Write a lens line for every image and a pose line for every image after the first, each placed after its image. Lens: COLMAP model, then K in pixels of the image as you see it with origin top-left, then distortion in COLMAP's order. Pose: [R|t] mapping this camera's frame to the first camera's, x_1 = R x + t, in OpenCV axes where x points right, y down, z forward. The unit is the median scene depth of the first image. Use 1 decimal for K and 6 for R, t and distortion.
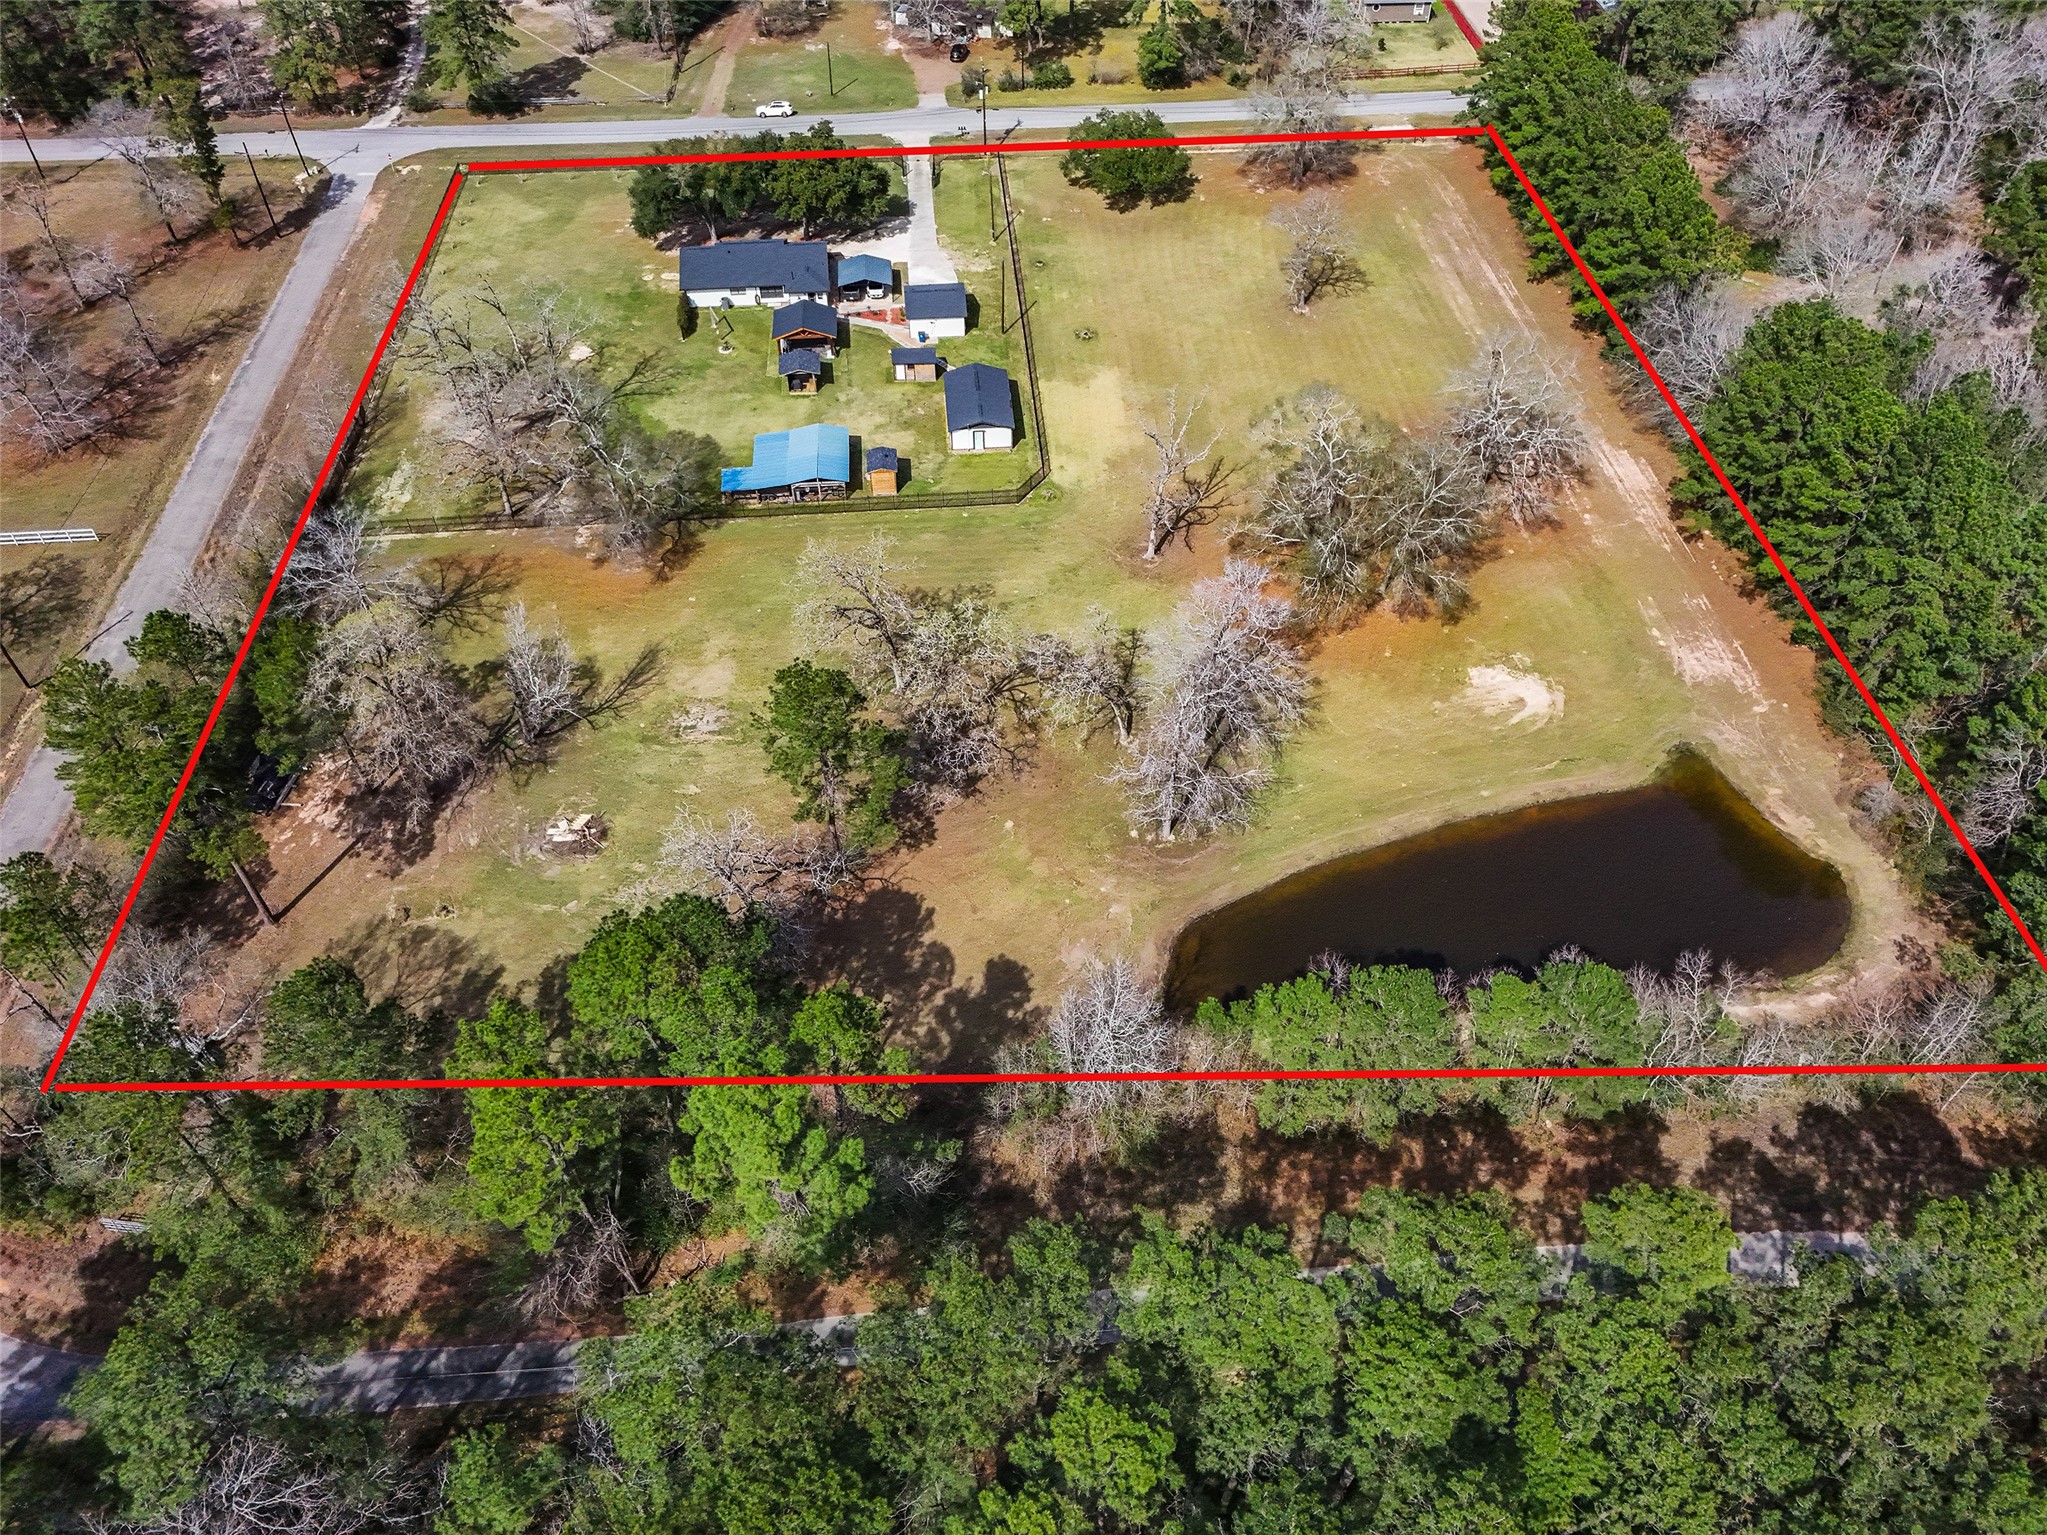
lens RADIAL K [[1502.6, 0, 1023.5], [0, 1502.6, 767.5], [0, 0, 1]] dist [0.069703, -0.058804]
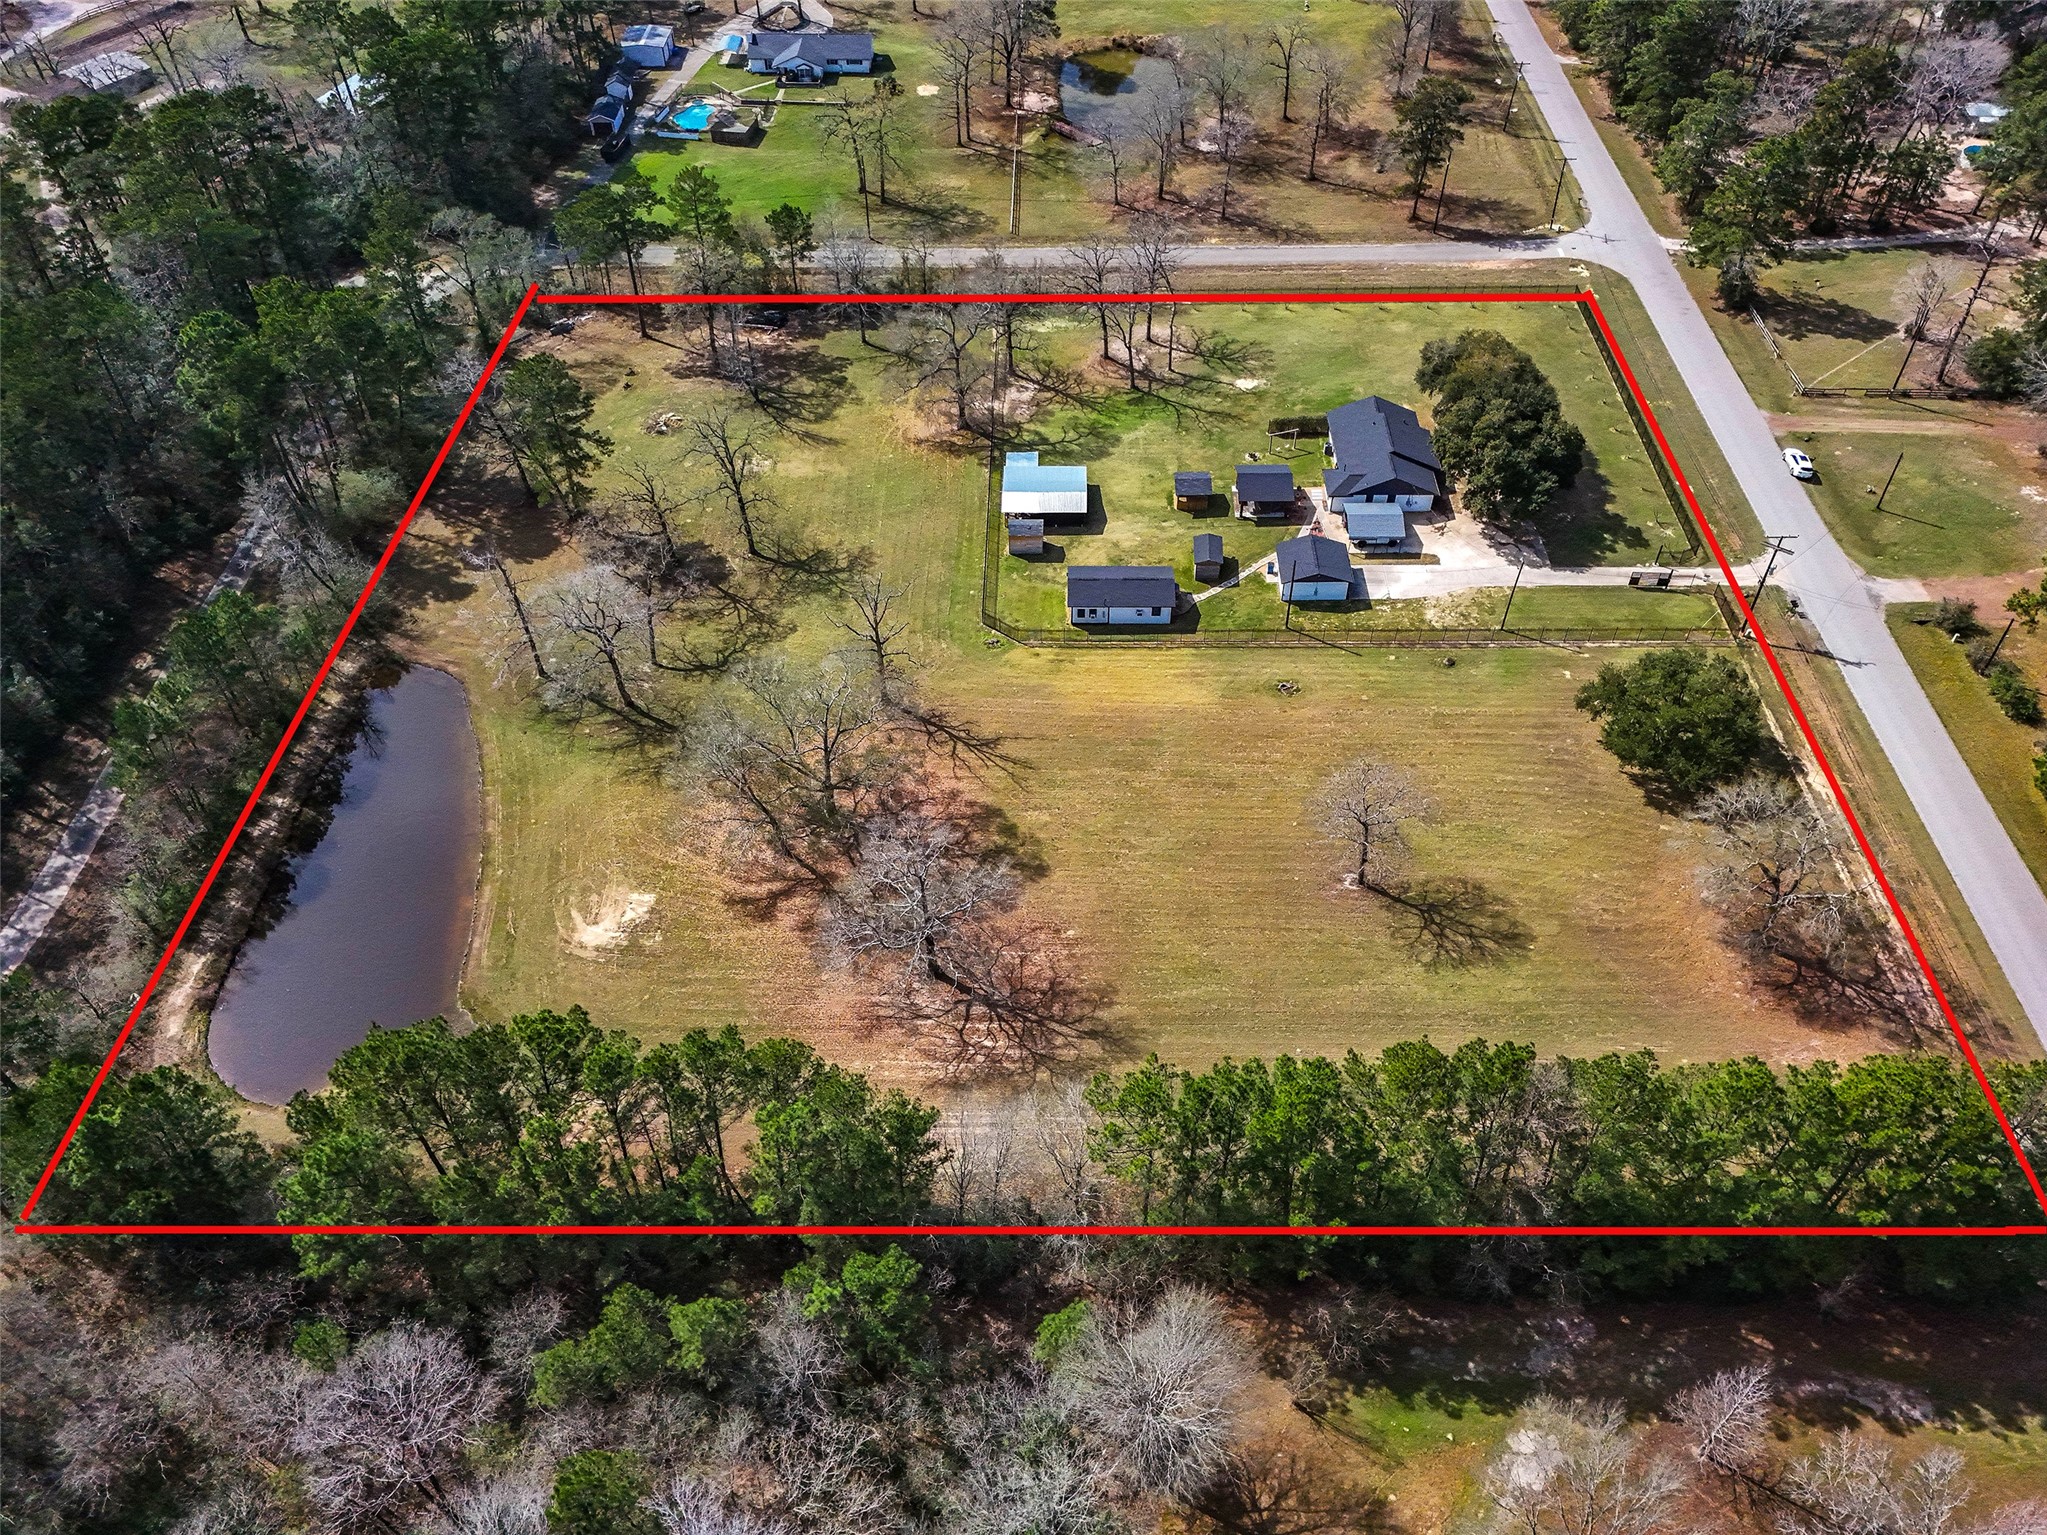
lens RADIAL K [[1502.6, 0, 1023.5], [0, 1502.6, 767.5], [0, 0, 1]] dist [0.069703, -0.058804]
pose [[-0.103292, 0.715349, -0.691091, 0.694132], [-0.698619, 0.442391, 0.562337, -0.648419], [0.707999, 0.540894, 0.454061, 0.508902]]
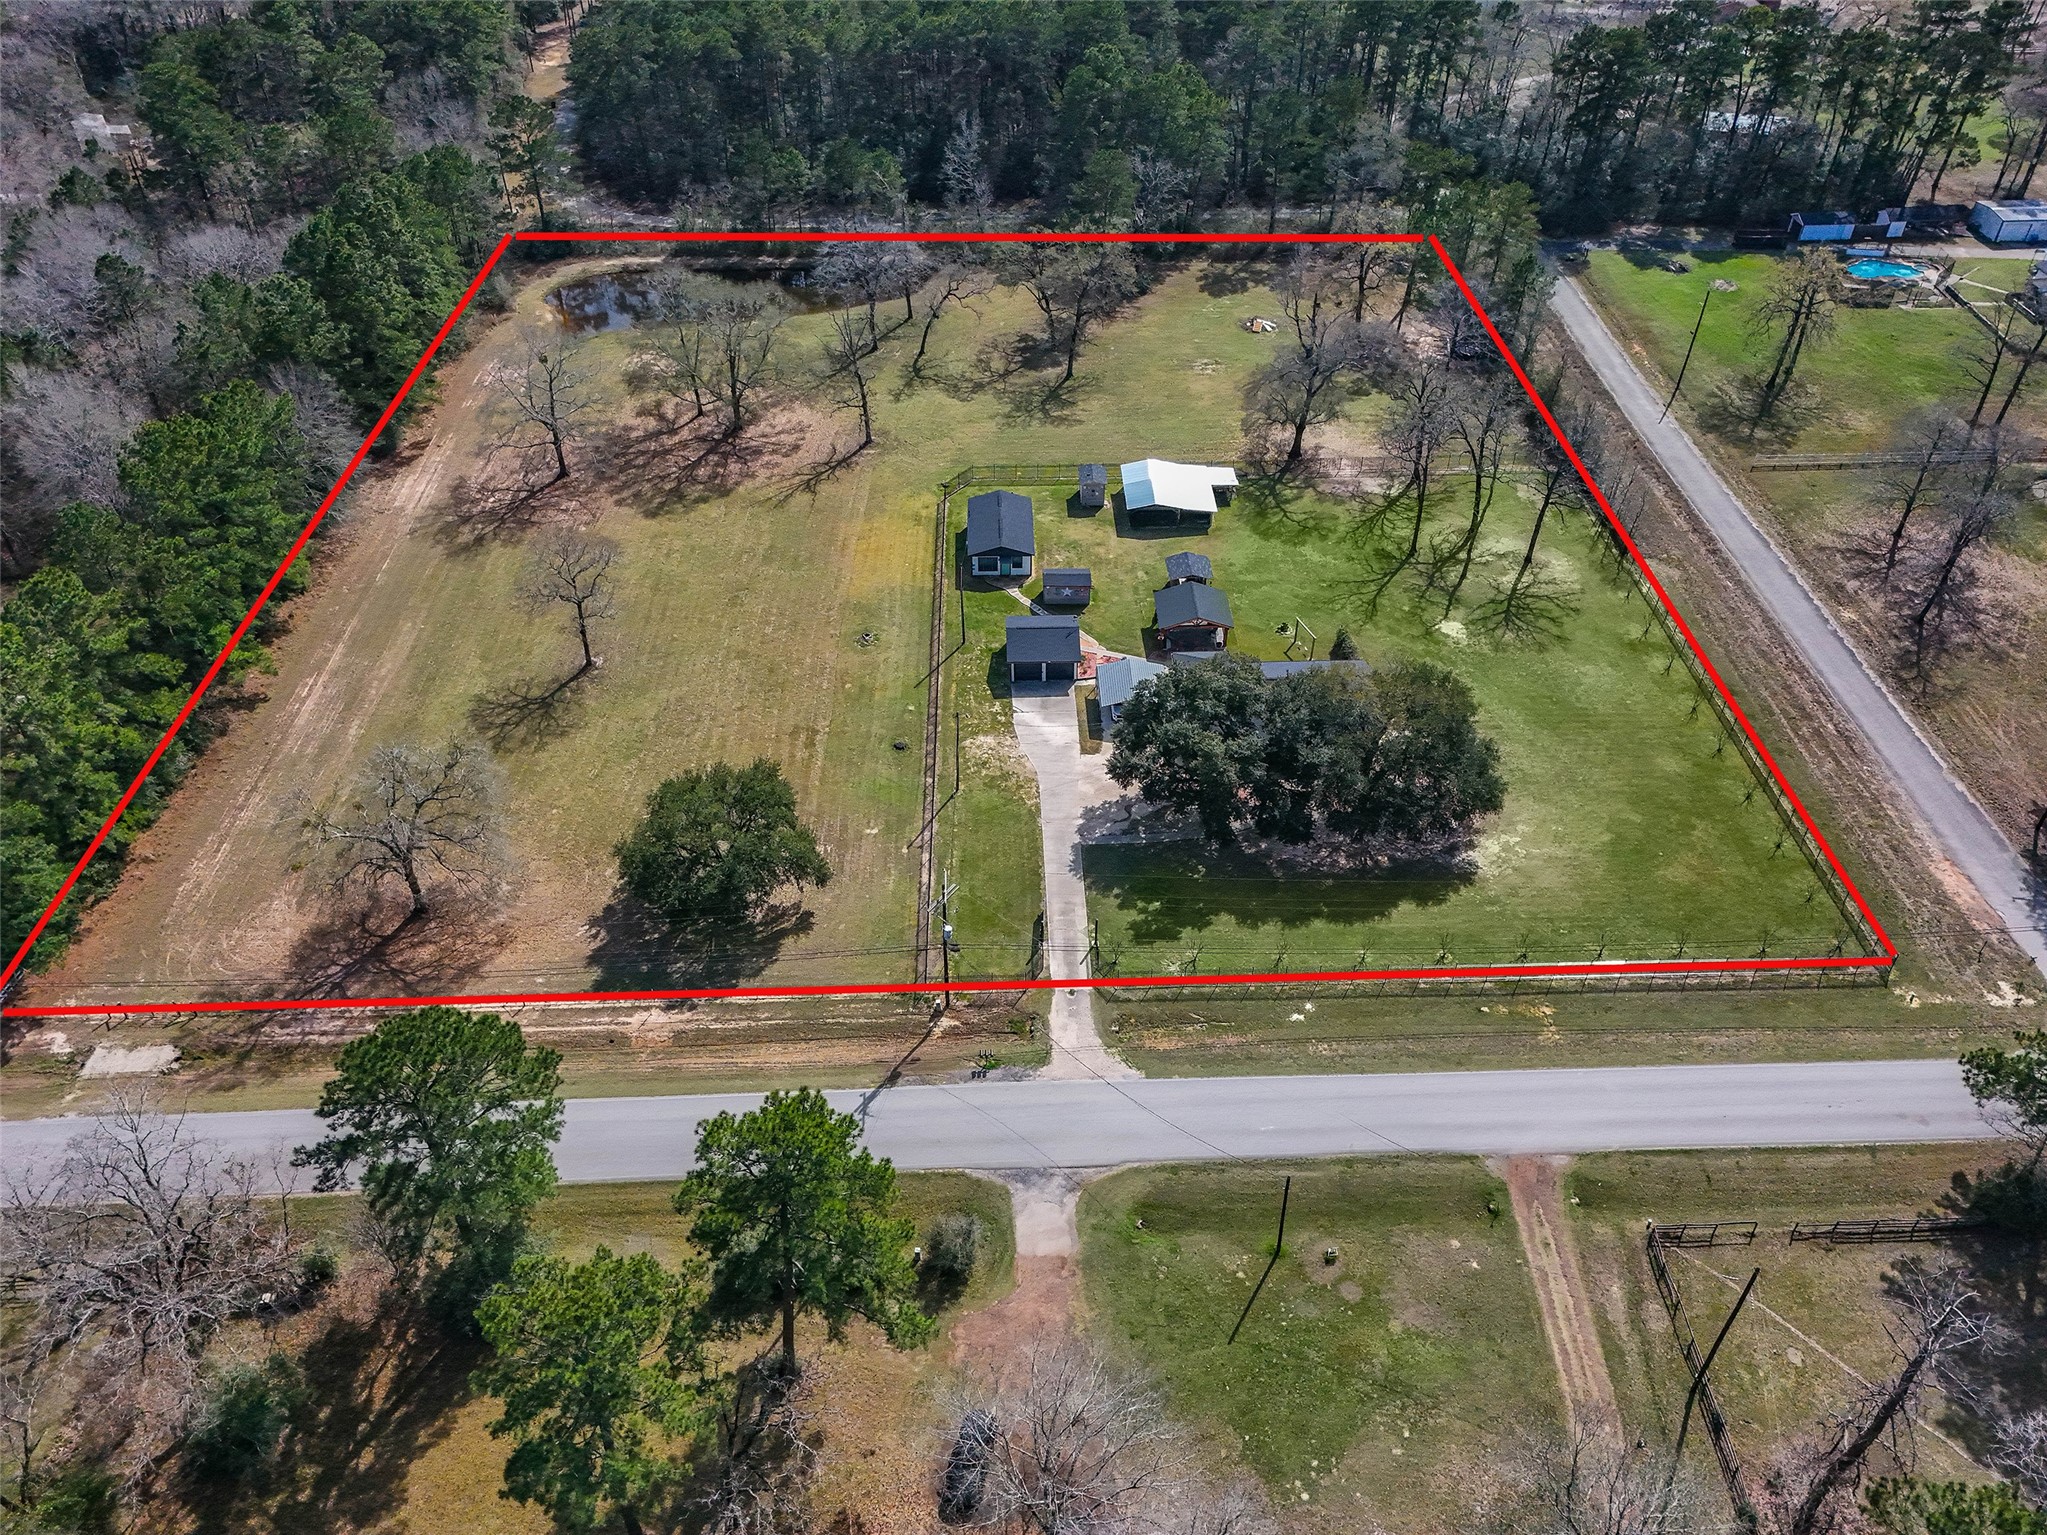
lens RADIAL K [[1502.6, 0, 1023.5], [0, 1502.6, 767.5], [0, 0, 1]] dist [0.069703, -0.058804]
pose [[-0.998524, -0.030791, 0.044735, -0.086276], [0.042004, 0.084243, 0.995560, -1.106150], [-0.034423, 0.995969, -0.082825, 1.127368]]
